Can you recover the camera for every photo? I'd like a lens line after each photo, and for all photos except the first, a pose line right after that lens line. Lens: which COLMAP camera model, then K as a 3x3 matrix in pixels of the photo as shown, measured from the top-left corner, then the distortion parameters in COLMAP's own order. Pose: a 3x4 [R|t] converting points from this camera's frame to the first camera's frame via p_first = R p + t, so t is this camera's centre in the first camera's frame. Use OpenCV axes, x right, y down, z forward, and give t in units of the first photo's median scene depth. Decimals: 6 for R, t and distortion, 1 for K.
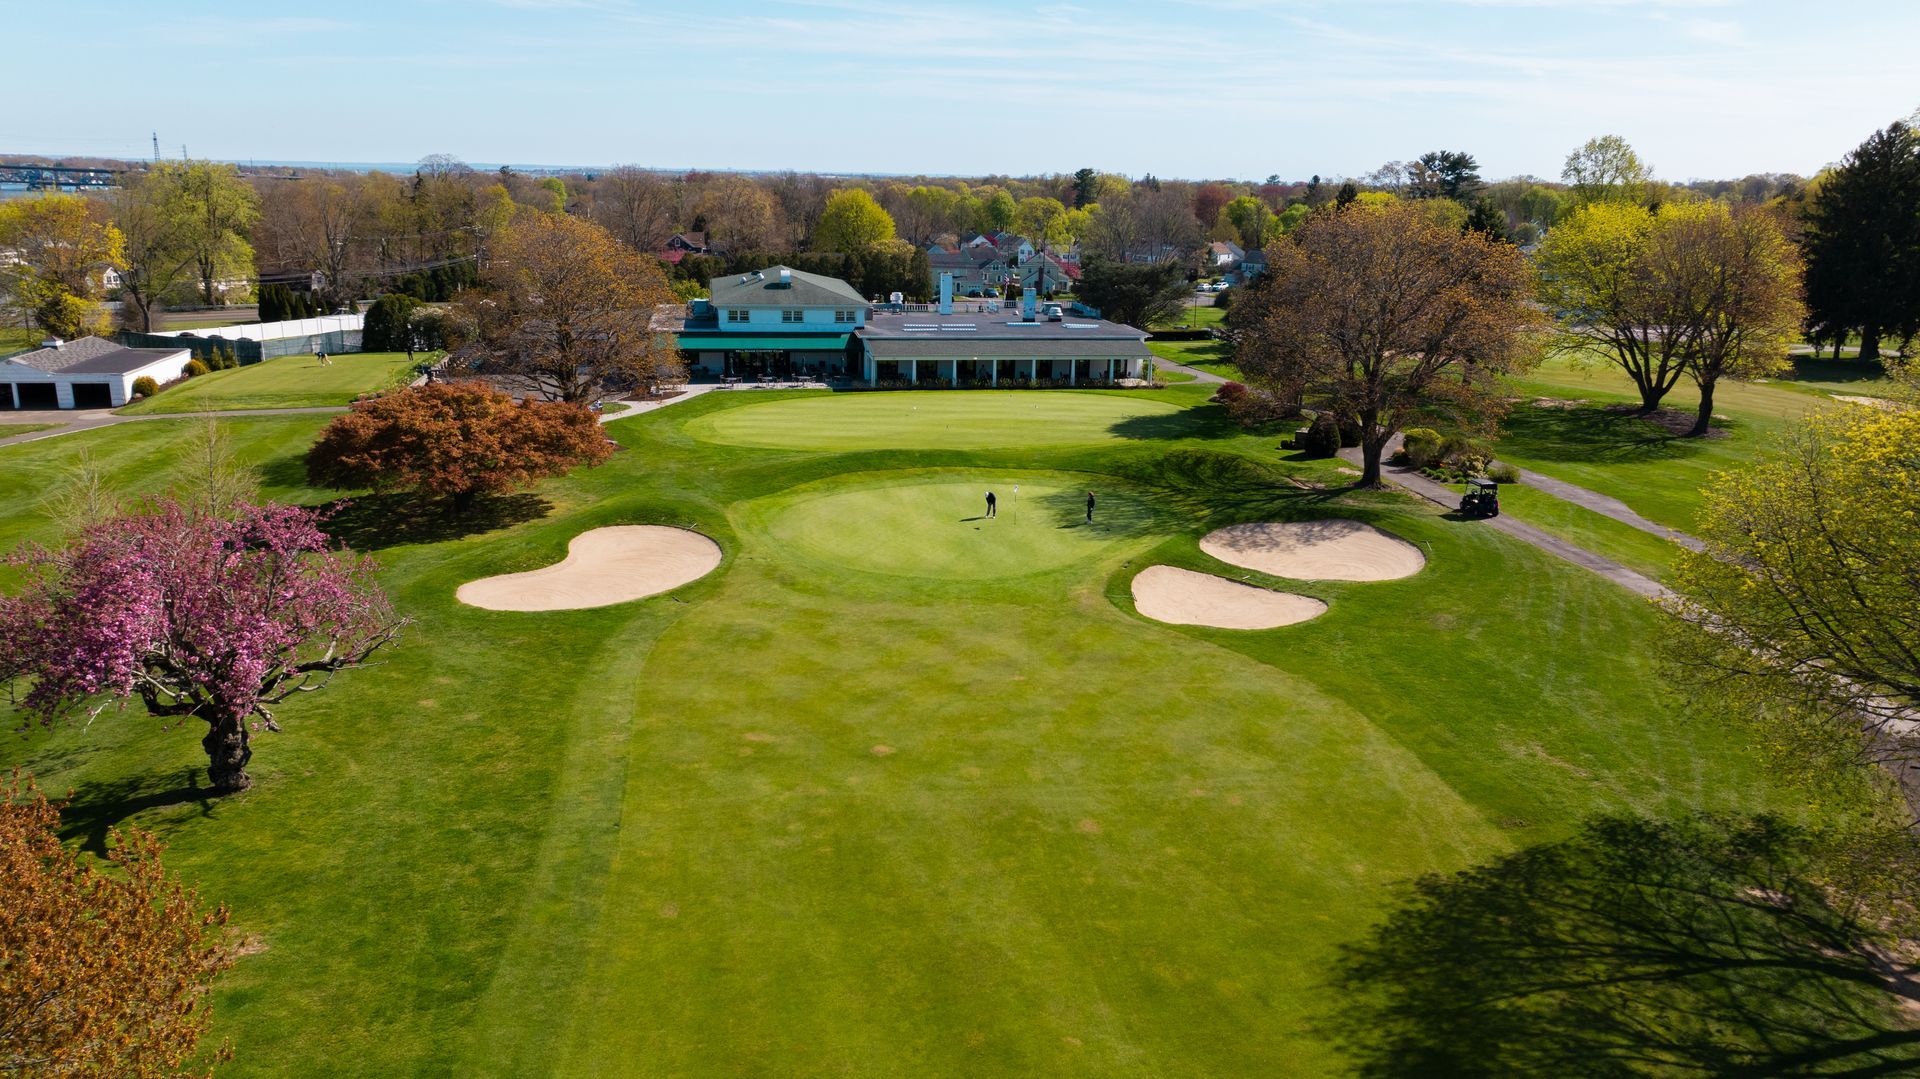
lens RADIAL K [[1303.2, 0, 960.0], [0, 1303.2, 539.5], [0, 0, 1]] dist [-0.107064, 0.138516]
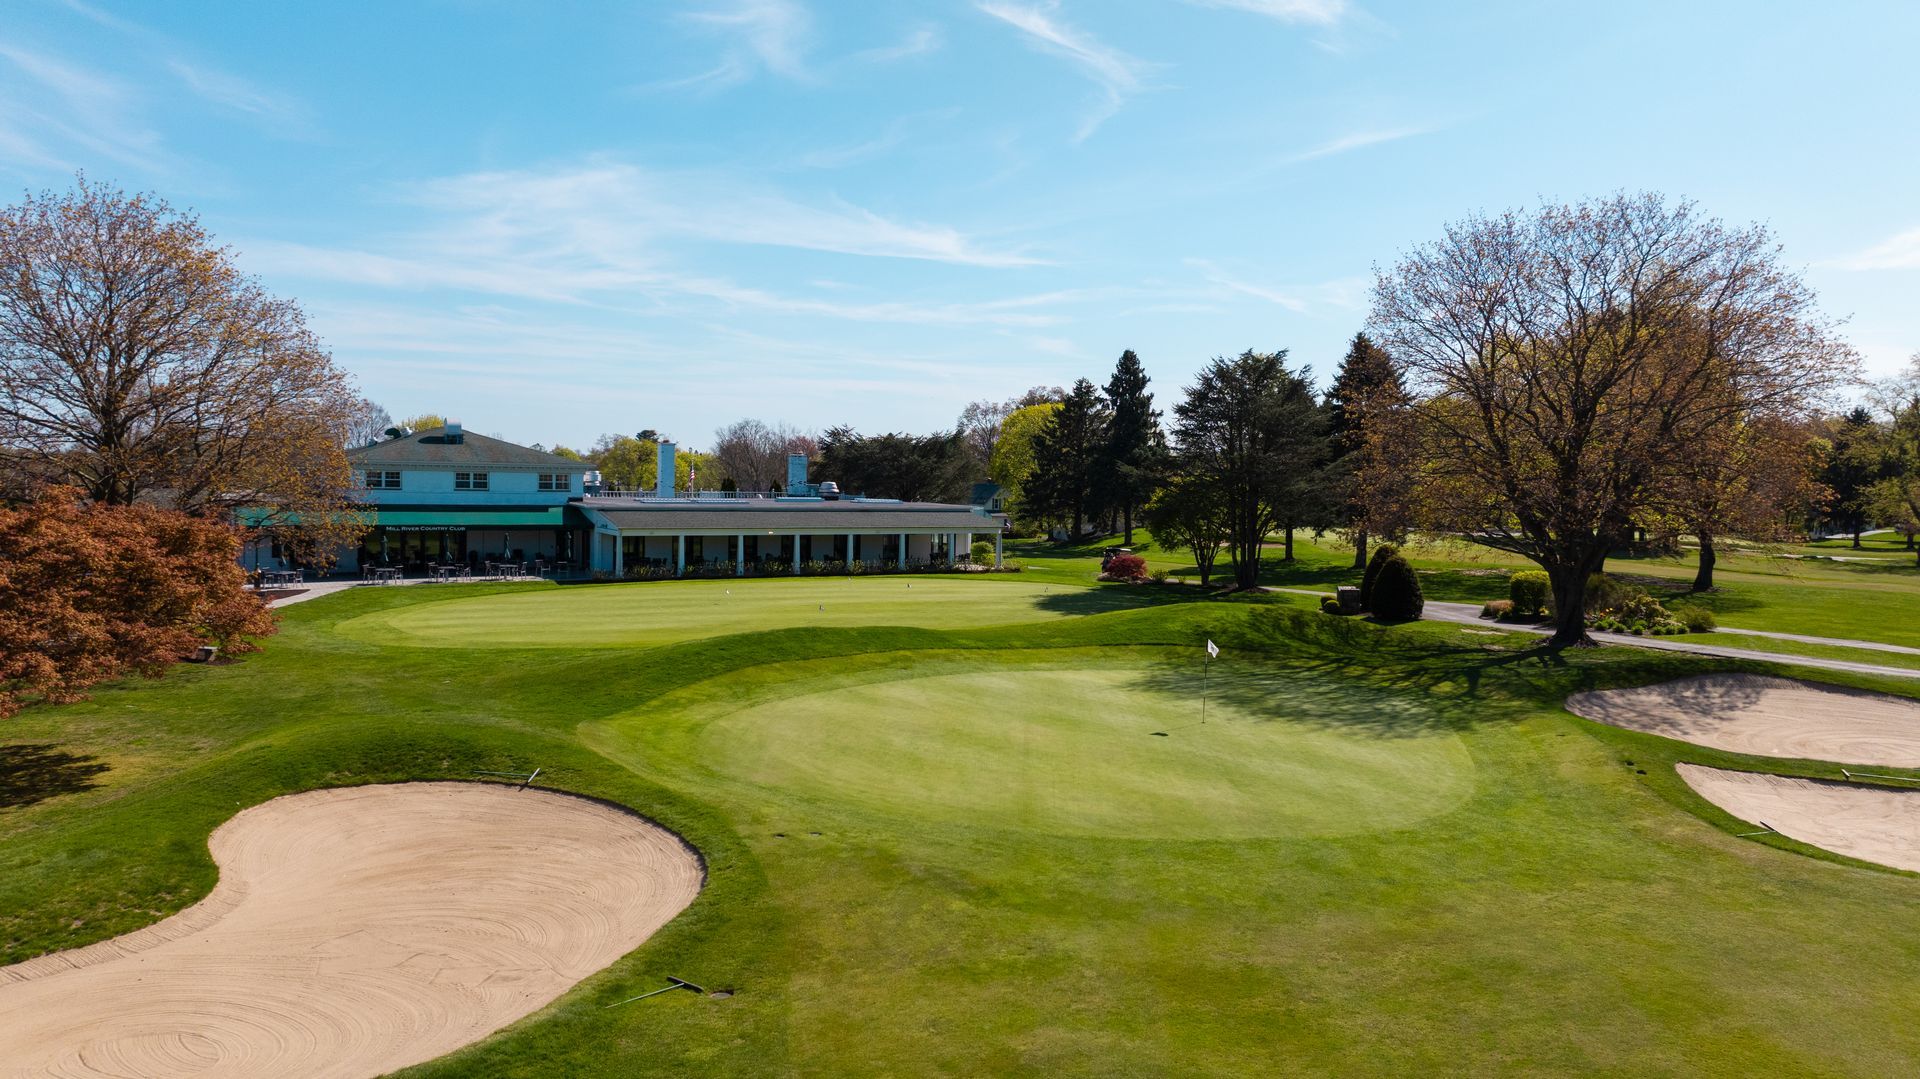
lens RADIAL K [[1303.2, 0, 960.0], [0, 1303.2, 539.5], [0, 0, 1]] dist [-0.107064, 0.138516]
pose [[0.935515, -0.017356, 0.352861, -0.156167], [0.091082, 0.976877, -0.193430, 0.005591], [-0.341345, 0.213096, 0.915464, 0.400669]]
